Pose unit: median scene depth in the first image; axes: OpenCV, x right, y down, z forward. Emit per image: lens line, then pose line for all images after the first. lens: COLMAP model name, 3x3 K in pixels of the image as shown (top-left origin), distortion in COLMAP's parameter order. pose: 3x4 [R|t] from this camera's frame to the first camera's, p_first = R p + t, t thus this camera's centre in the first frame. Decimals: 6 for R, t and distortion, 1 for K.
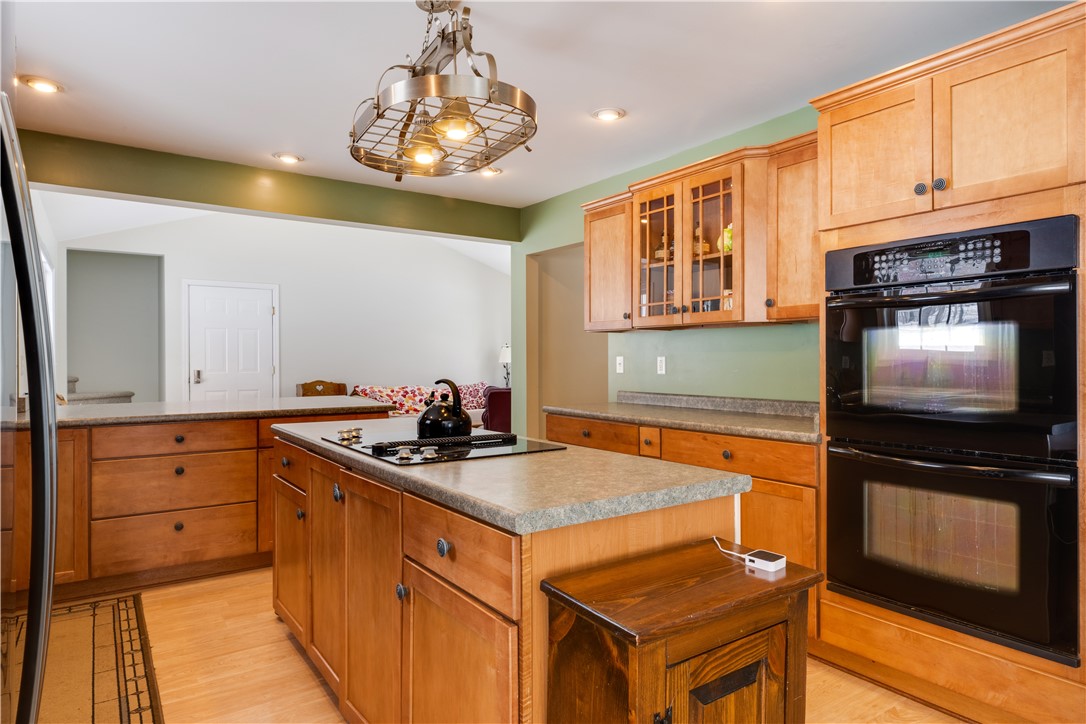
lens RADIAL K [[652.8, 0, 543.0], [0, 652.8, 362.0], [0, 0, 1]] dist [-0.026104, -0.000187]
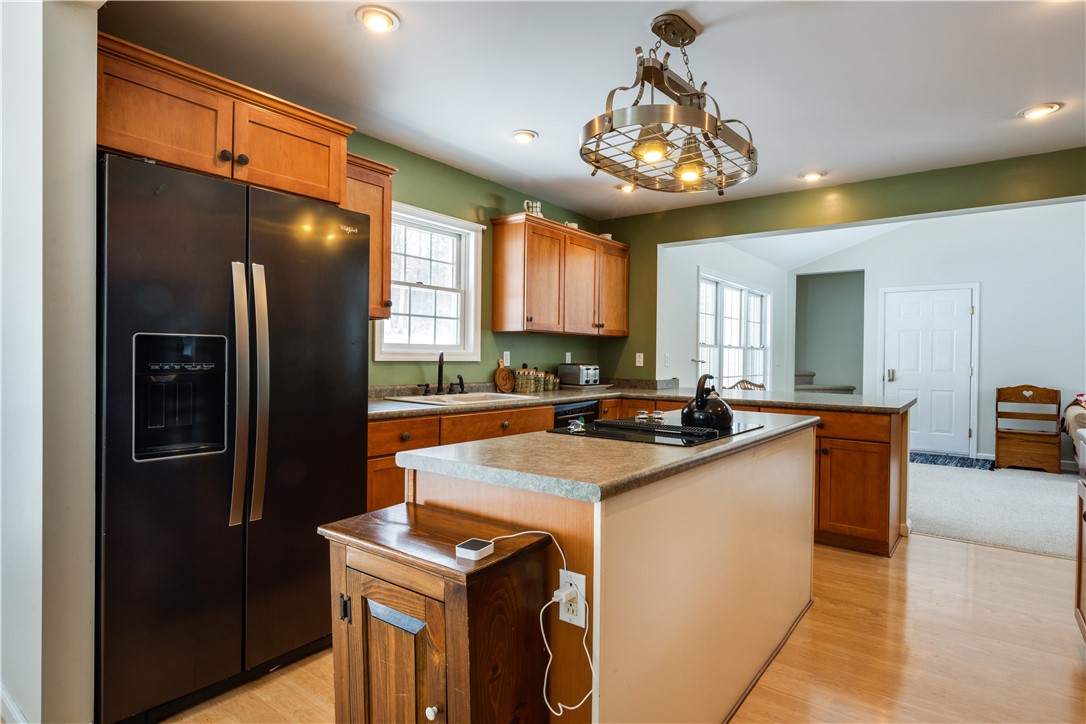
lens RADIAL K [[570.1, 0, 543.0], [0, 570.1, 362.0], [0, 0, 1]] dist [0.001474, 0.000265]
pose [[0.304546, 0.016334, -0.952358, 0.210387], [-0.017968, 0.999774, 0.011402, -0.000195], [0.952328, 0.013640, 0.304771, 0.142043]]
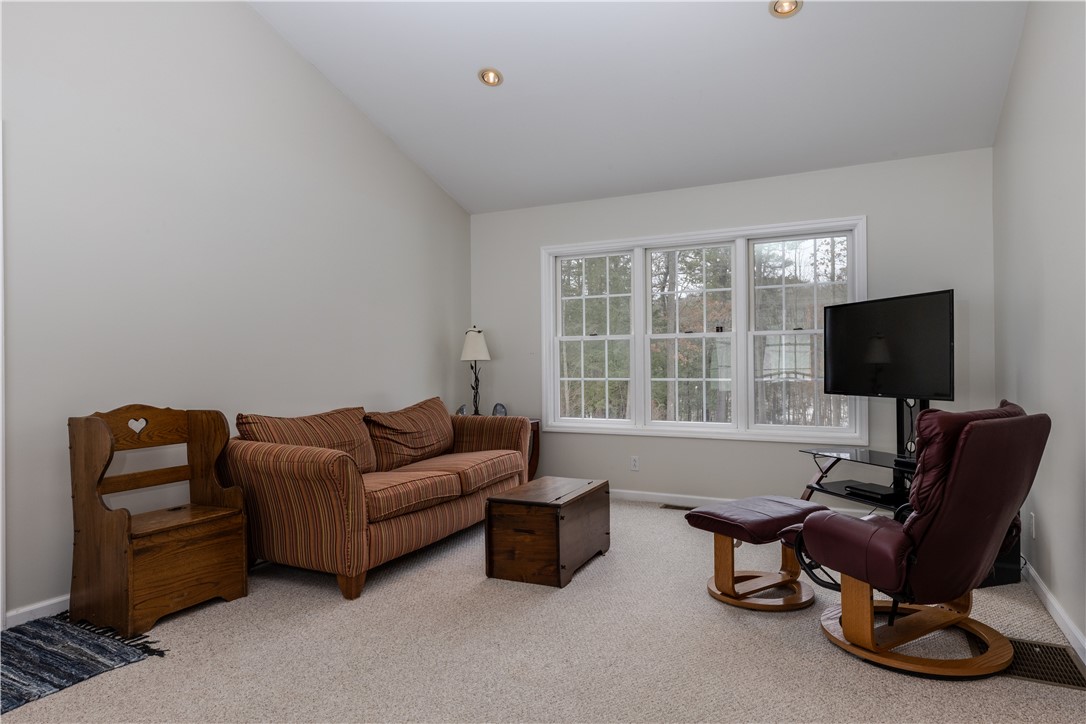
lens RADIAL K [[657.5, 0, 558.2], [0, 657.5, 366.2], [0, 0, 1]] dist [0.005111, 0.000278]
pose [[0.873579, -0.007759, 0.486620, -0.339499], [0.009238, 0.999957, -0.000640, 0.009771], [-0.486594, 0.005055, 0.873614, 0.603395]]
